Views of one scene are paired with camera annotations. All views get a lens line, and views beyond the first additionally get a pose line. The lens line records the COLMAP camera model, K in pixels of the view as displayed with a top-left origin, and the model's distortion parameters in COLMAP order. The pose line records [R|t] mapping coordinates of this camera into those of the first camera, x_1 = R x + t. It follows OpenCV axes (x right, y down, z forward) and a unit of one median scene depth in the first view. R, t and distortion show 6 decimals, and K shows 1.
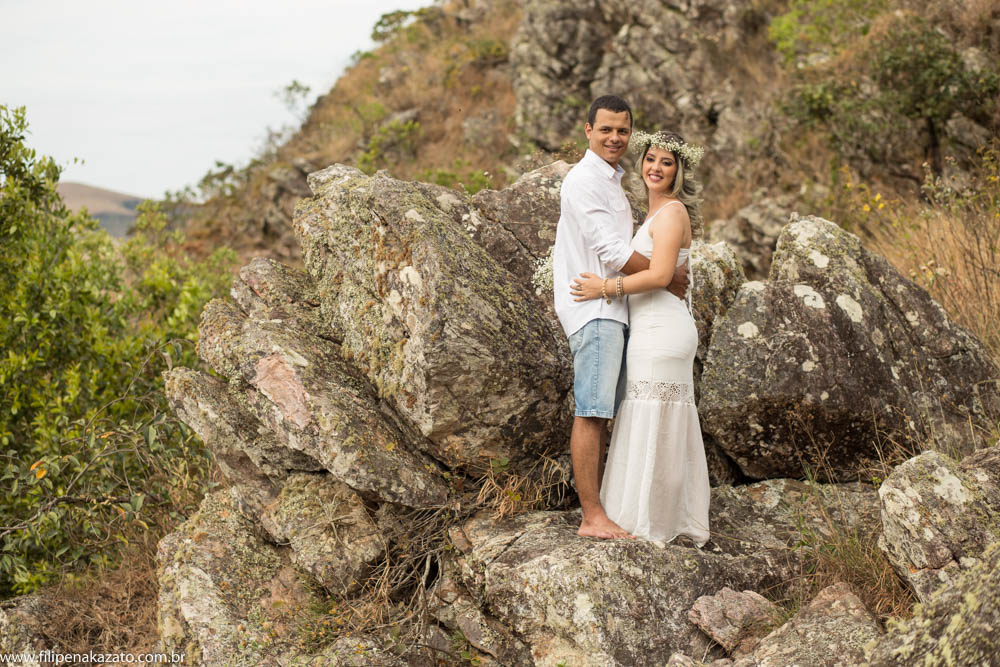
lens RADIAL K [[2416.0, 0, 496.9], [0, 2416.0, 327.9], [0, 0, 1]] dist [-0.217868, 0.000000]
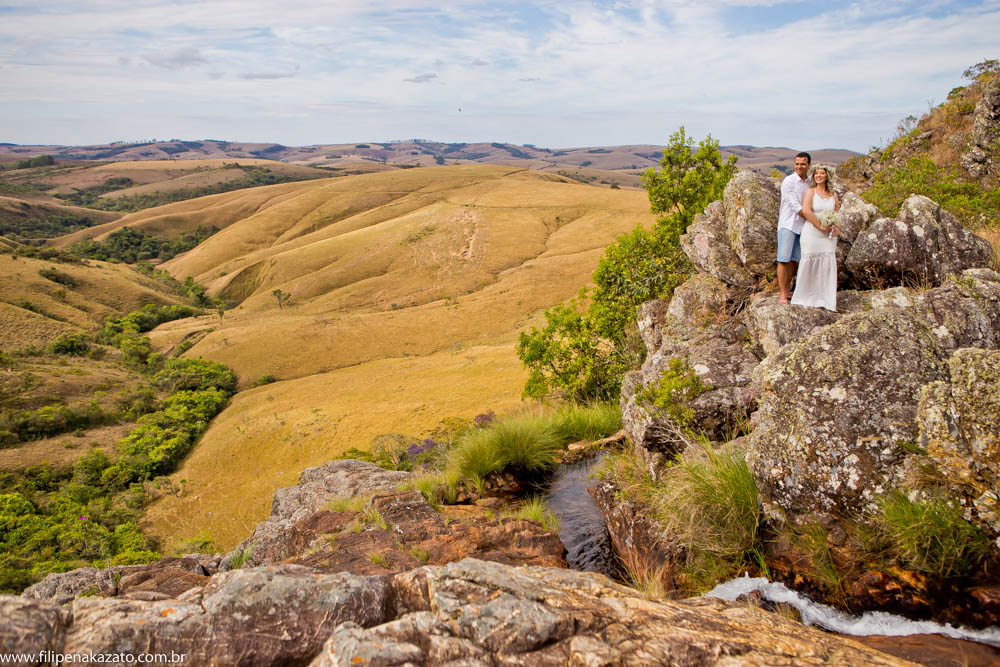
lens RADIAL K [[813.1, 0, 486.3], [0, 813.1, 337.7], [0, 0, 1]] dist [-0.094489, 0.082280]
pose [[0.831206, 0.137626, -0.538661, 0.250156], [-0.042779, 0.981837, 0.184843, -0.036466], [0.554317, -0.130599, 0.821996, -0.042001]]
